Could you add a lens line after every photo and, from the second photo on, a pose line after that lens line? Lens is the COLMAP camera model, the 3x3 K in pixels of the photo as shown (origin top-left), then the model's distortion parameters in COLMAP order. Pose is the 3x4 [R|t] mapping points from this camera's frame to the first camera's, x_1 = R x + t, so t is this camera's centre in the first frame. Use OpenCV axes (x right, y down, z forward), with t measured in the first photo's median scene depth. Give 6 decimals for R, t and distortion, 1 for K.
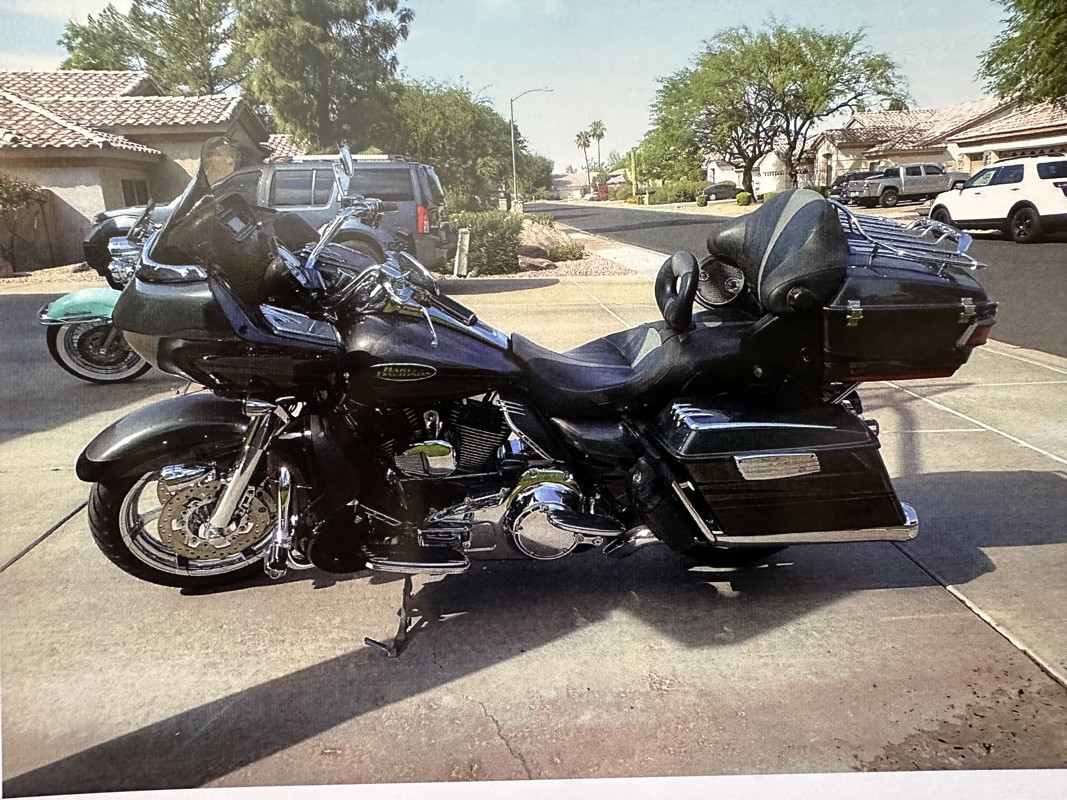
lens RADIAL K [[863.1, 0, 533.5], [0, 863.1, 400.0], [0, 0, 1]] dist [-0.009865, 0.004373]
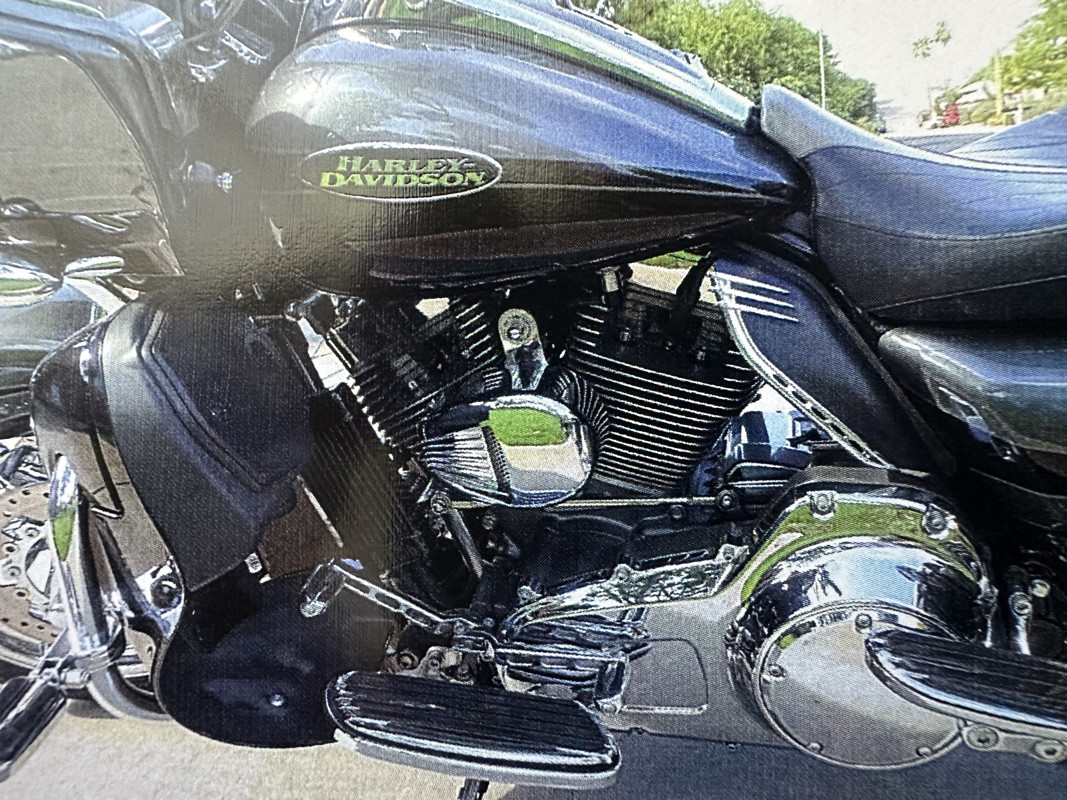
lens RADIAL K [[863.1, 0, 533.5], [0, 863.1, 400.0], [0, 0, 1]] dist [-0.009865, 0.004373]
pose [[0.938996, 0.015397, -0.343584, 0.008256], [-0.019788, 0.999761, -0.009277, 0.048924], [0.343359, 0.015510, 0.939076, 0.639259]]
